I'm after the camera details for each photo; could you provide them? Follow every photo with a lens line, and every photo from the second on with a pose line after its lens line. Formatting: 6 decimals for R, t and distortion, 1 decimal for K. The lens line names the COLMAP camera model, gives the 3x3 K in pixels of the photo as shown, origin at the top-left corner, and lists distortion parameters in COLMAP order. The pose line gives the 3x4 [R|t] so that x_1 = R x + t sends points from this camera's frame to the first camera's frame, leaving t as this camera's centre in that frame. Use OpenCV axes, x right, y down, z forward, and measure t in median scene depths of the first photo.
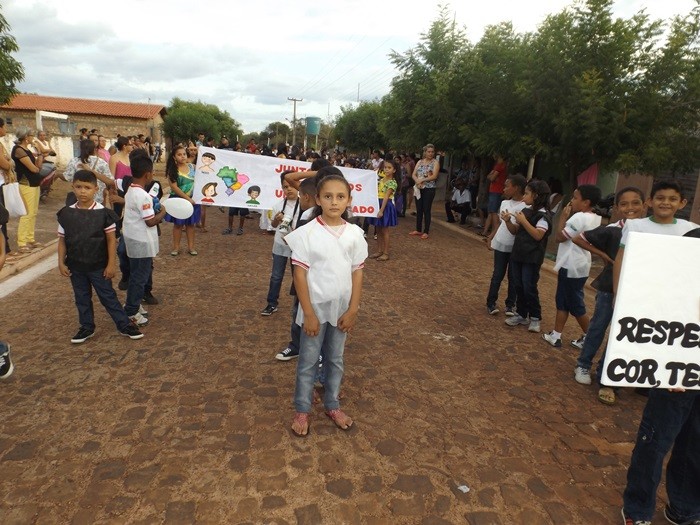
lens RADIAL K [[505.6, 0, 350.0], [0, 505.6, 262.5], [0, 0, 1]] dist [0.003182, -0.004166]
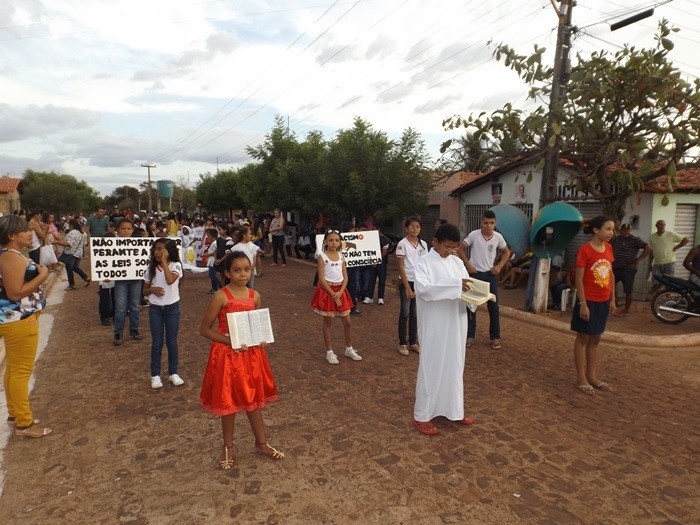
lens RADIAL K [[505.6, 0, 350.0], [0, 505.6, 262.5], [0, 0, 1]] dist [0.003182, -0.004166]
pose [[0.958875, -0.080012, 0.272319, -0.110498], [0.108608, 0.989857, -0.091588, 0.153460], [-0.262228, 0.117397, 0.957838, -0.832234]]
